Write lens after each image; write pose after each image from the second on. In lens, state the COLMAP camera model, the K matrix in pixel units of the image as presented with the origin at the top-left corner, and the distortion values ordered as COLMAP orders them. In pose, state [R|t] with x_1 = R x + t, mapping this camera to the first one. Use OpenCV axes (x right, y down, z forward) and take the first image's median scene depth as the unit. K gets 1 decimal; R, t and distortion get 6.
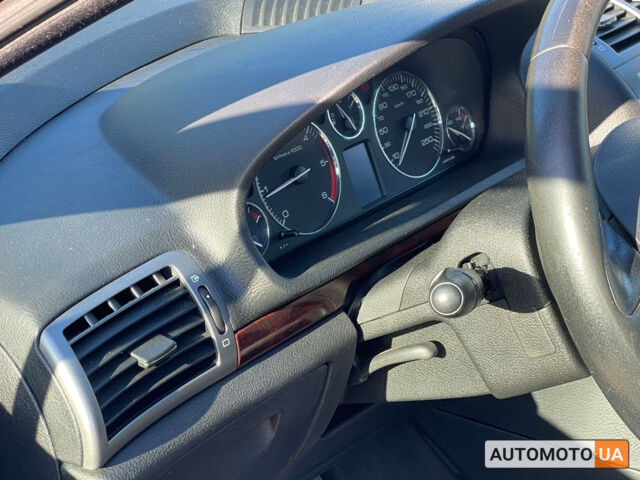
lens RADIAL K [[1081.2, 0, 320.0], [0, 1081.2, 240.0], [0, 0, 1]] dist [0.053385, 0.144896]
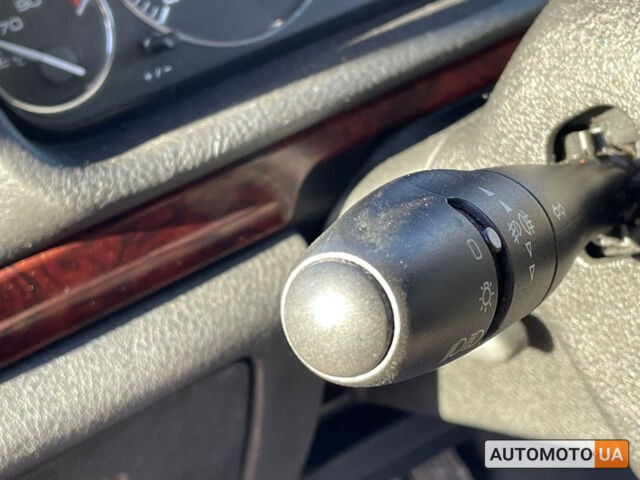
lens RADIAL K [[1133.2, 0, 320.0], [0, 1133.2, 240.0], [0, 0, 1]] dist [0.018021, -0.078138]
pose [[0.970740, 0.049211, -0.235039, 0.140455], [-0.010299, 0.986408, 0.163989, -0.003231], [0.239914, -0.156770, 0.958052, 0.625361]]
